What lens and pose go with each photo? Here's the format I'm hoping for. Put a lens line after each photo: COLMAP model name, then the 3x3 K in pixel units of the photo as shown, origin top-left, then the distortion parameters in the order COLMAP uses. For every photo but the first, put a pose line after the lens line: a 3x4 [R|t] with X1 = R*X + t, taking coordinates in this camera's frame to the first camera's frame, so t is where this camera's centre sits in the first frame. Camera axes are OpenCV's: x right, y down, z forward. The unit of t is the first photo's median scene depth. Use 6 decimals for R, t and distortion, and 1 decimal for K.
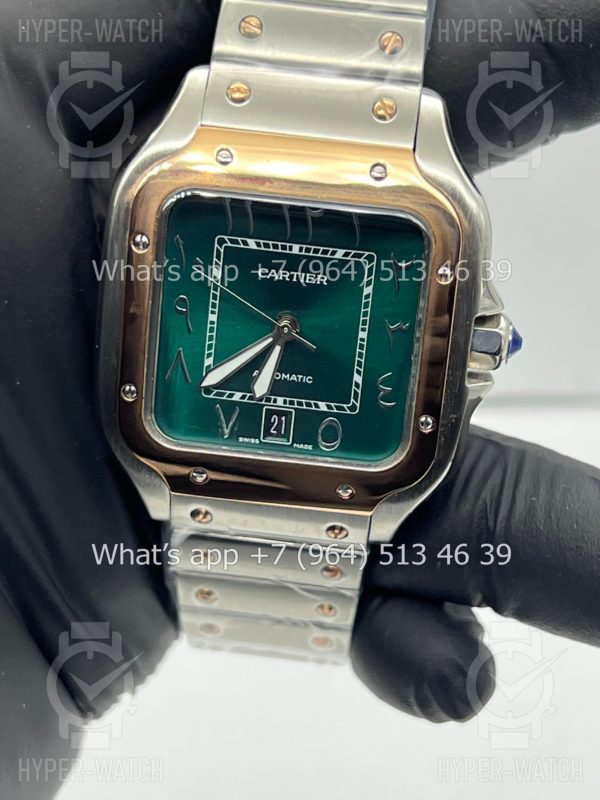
lens RADIAL K [[1853.6, 0, 300.0], [0, 1853.6, 400.0], [0, 0, 1]] dist [0.263599, -0.371567]
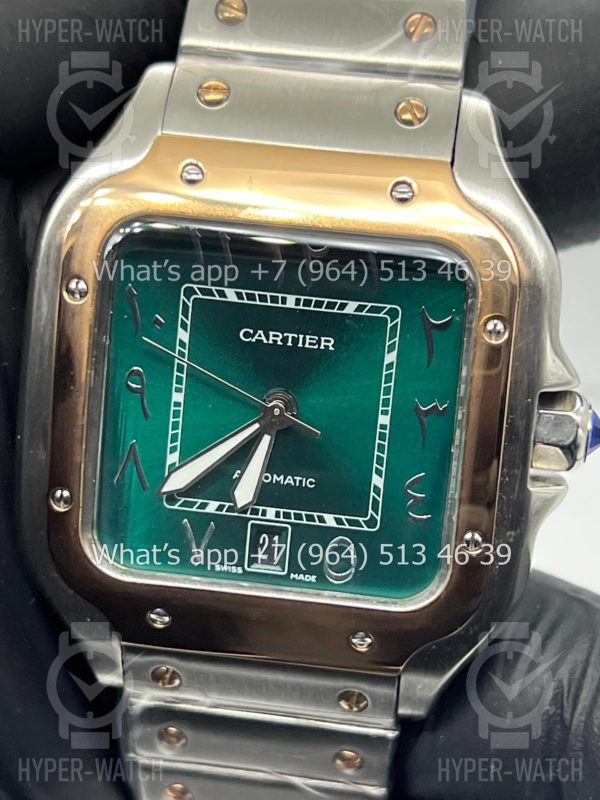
lens RADIAL K [[1853.6, 0, 300.0], [0, 1853.6, 400.0], [0, 0, 1]] dist [0.263599, -0.371567]
pose [[0.999317, -0.002954, -0.036833, 0.027690], [-0.001536, 0.992617, -0.121281, 0.044981], [0.036920, 0.121254, 0.991935, 0.278390]]
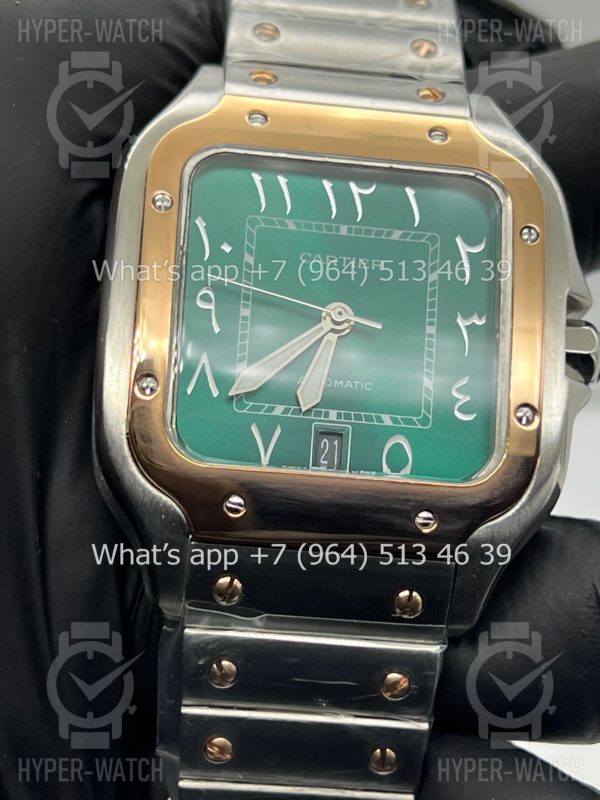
lens RADIAL K [[1853.6, 0, 300.0], [0, 1853.6, 400.0], [0, 0, 1]] dist [0.263599, -0.371567]
pose [[0.984515, 0.002911, 0.175276, -0.164128], [0.081501, 0.877629, -0.472362, 0.369520], [-0.155202, 0.479332, 0.863801, 0.321117]]
